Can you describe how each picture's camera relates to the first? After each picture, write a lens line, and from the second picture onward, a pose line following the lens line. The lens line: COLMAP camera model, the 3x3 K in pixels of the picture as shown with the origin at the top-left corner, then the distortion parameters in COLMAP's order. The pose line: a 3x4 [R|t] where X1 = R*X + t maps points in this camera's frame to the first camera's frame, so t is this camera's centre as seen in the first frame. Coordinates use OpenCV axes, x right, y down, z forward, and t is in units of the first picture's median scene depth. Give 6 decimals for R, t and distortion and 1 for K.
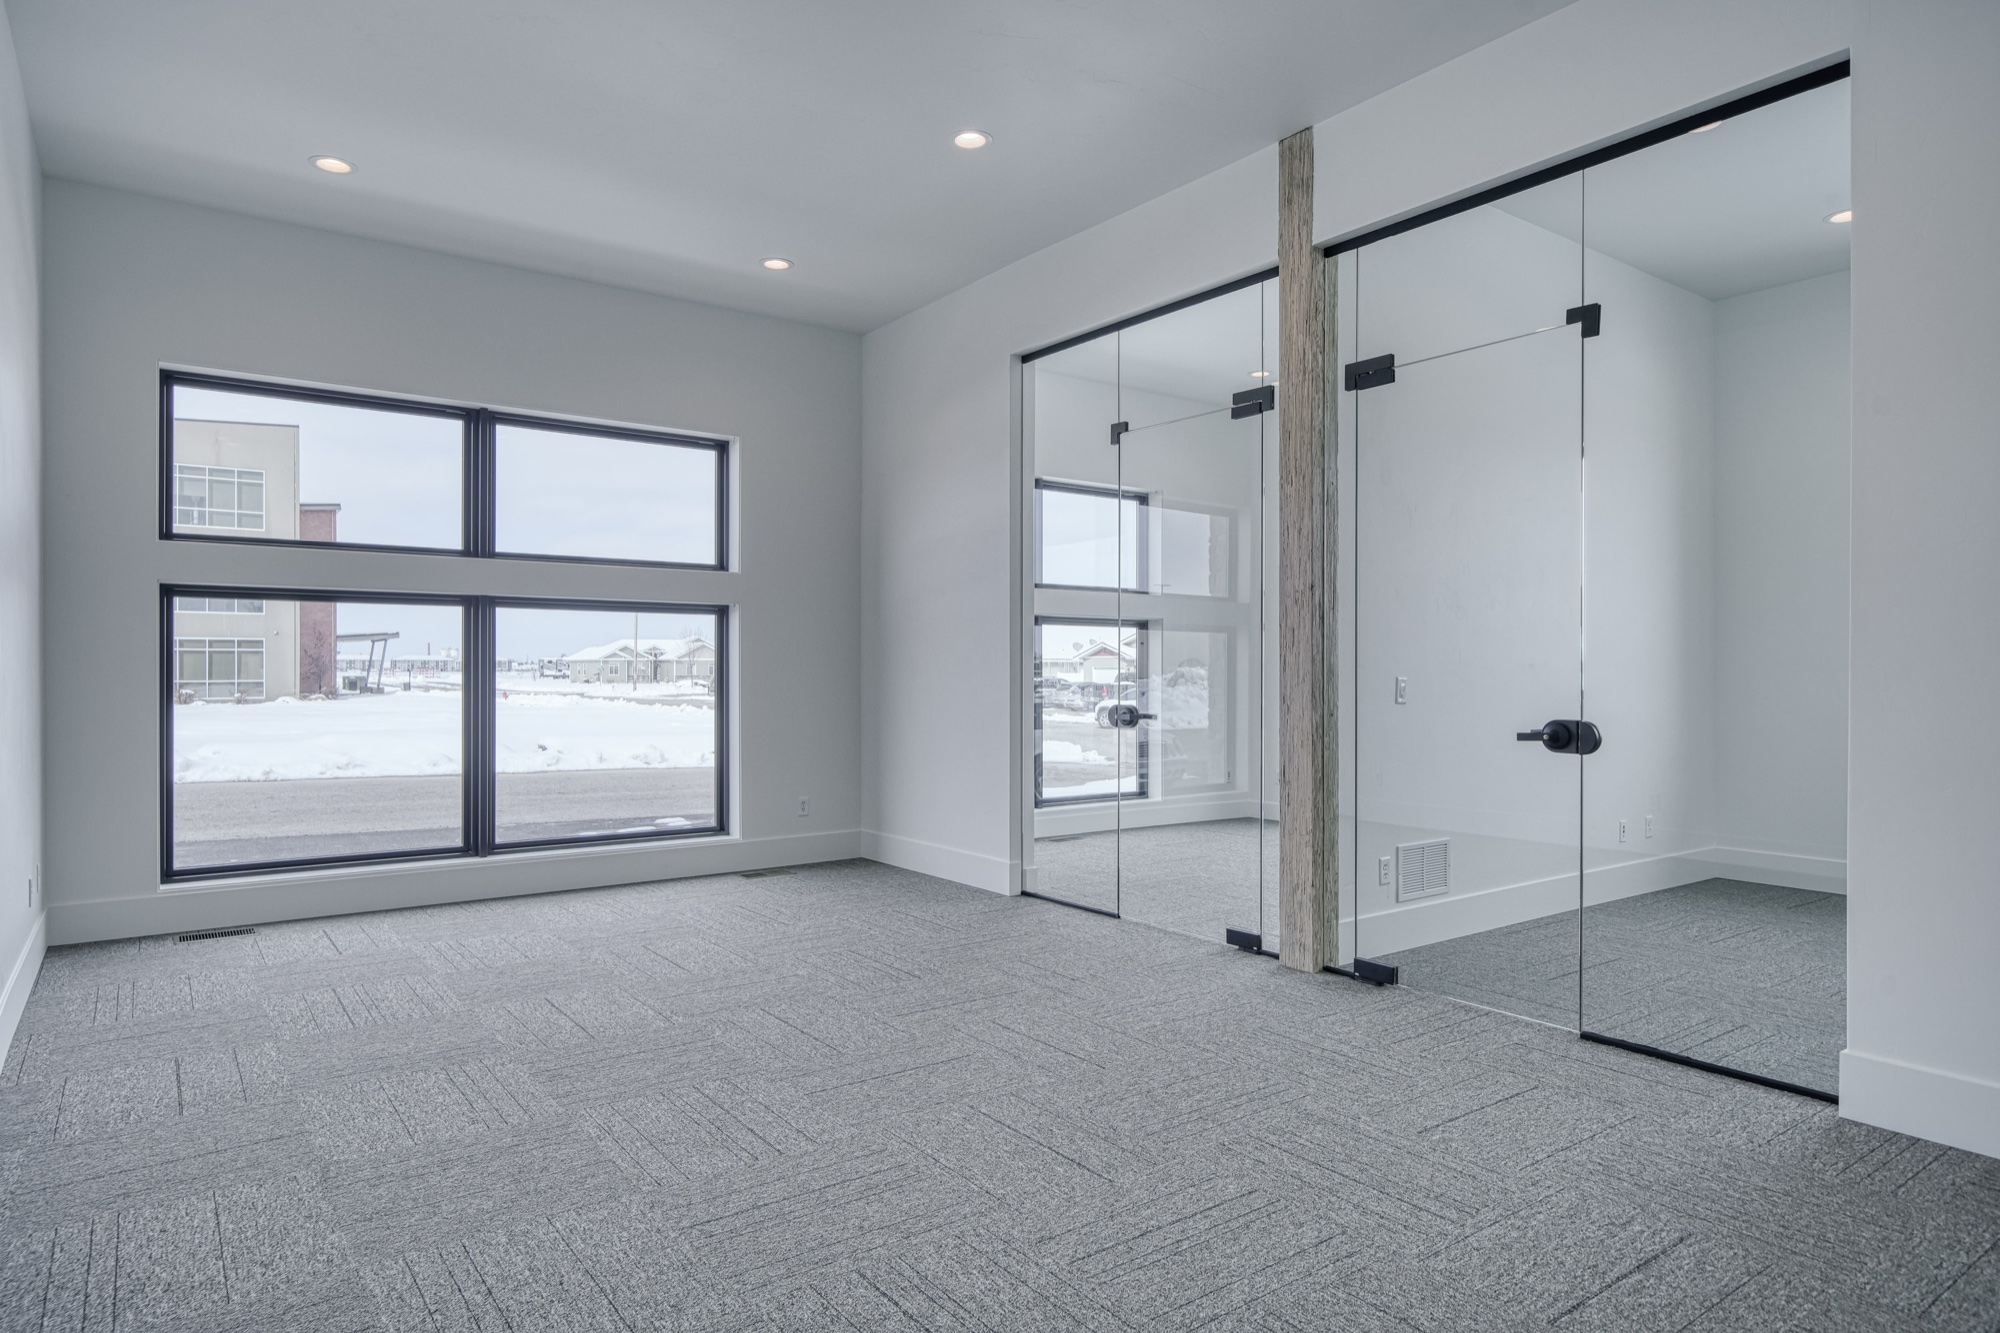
lens RADIAL K [[1170.9, 0, 1000.0], [0, 1170.9, 666.5], [0, 0, 1]] dist [-0.000372, 0.000655]
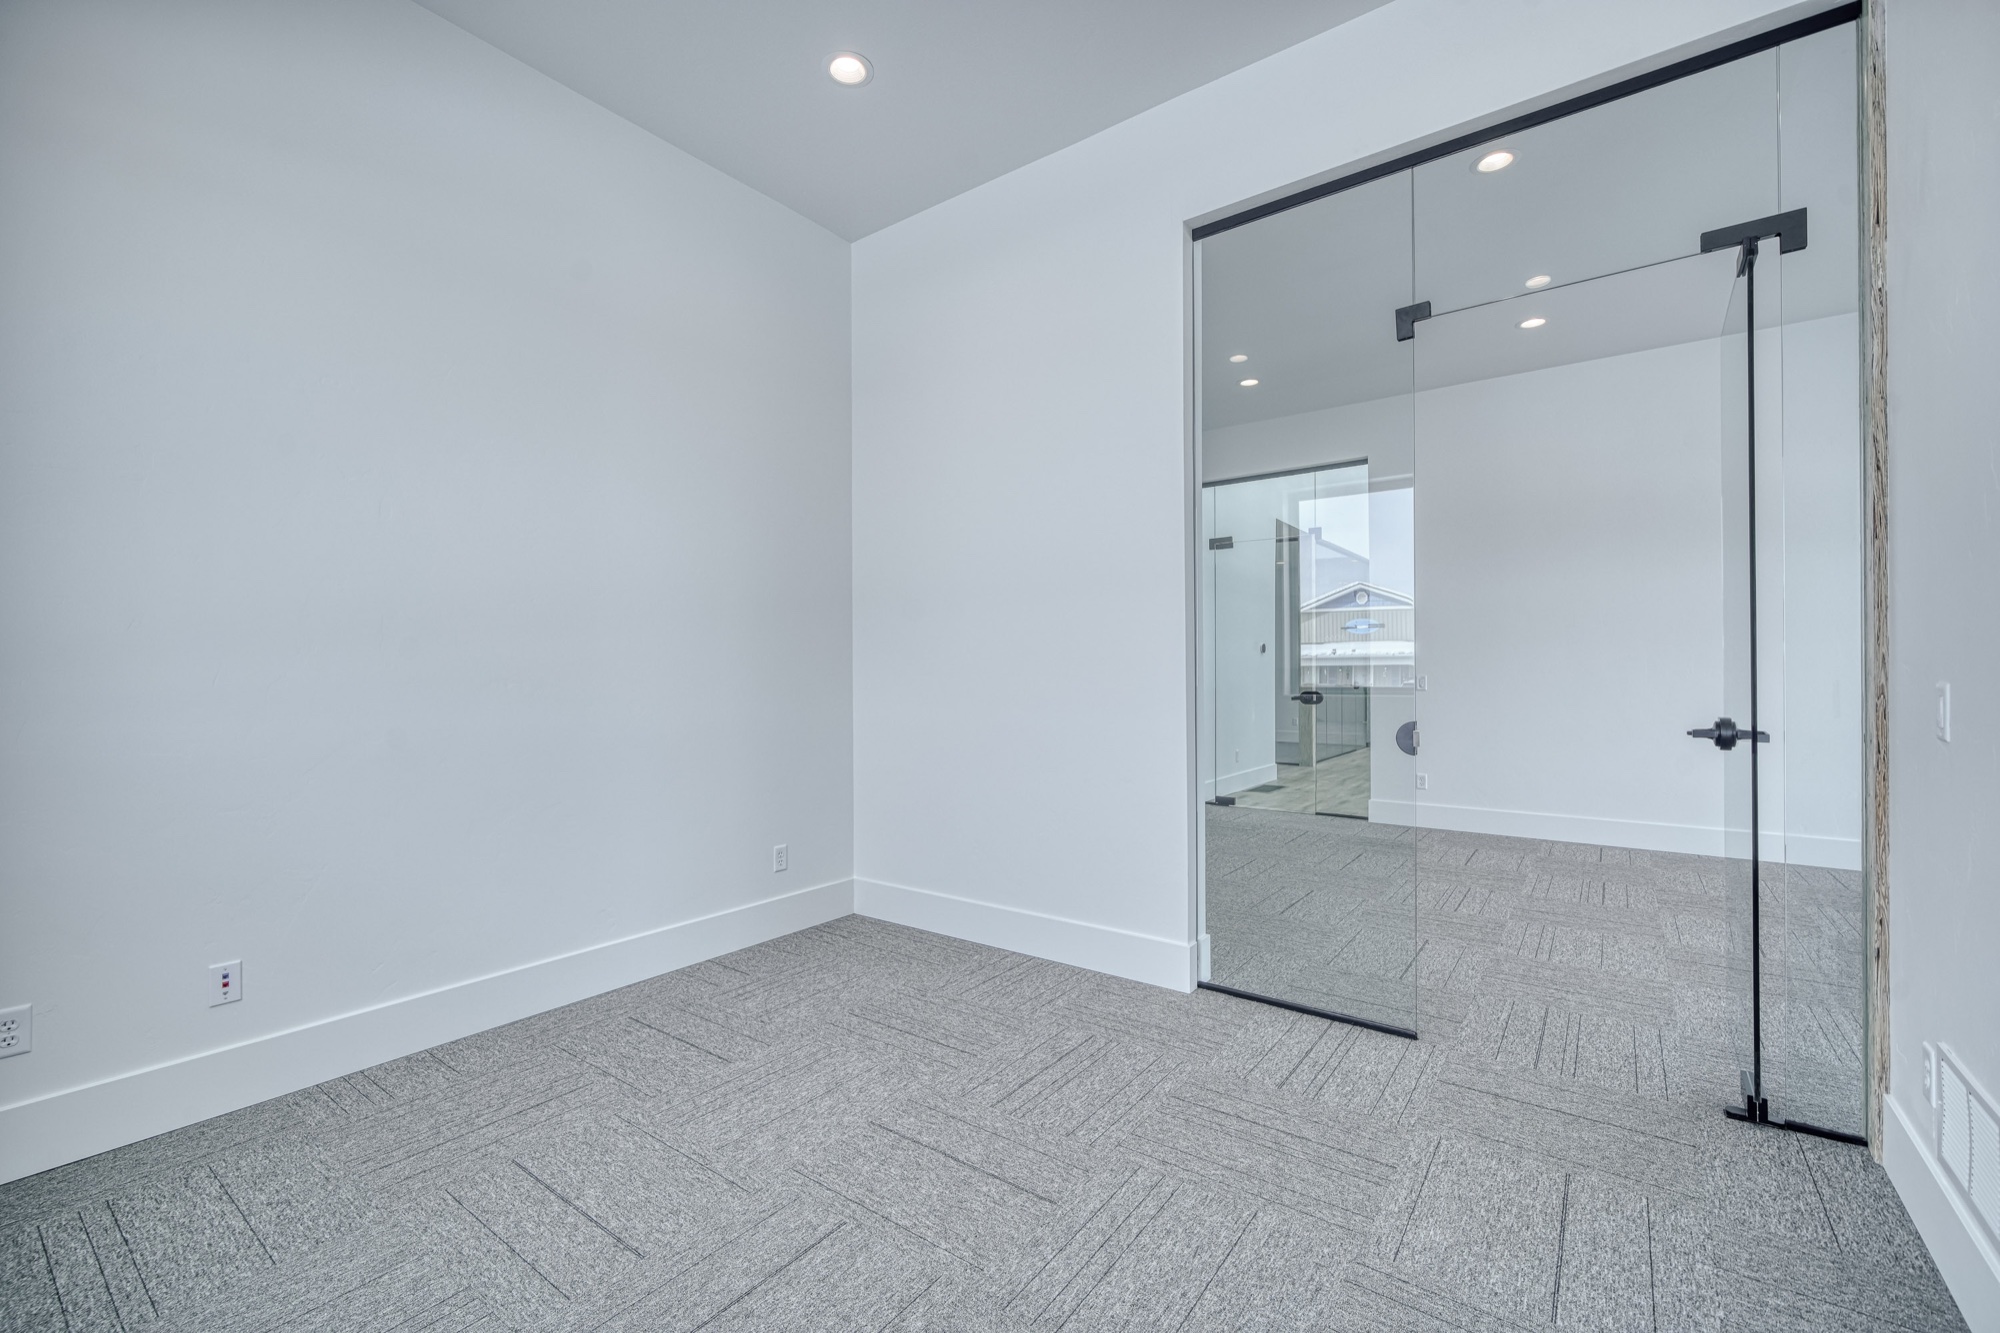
lens RADIAL K [[838.5, 0, 1000.0], [0, 838.5, 666.5], [0, 0, 1]] dist [0.000239, 0.000021]
pose [[-0.955362, -0.000003, -0.295439, 1.116365], [0.002917, 0.999951, -0.009445, 0.003094], [0.295424, -0.009885, -0.955315, 1.683849]]
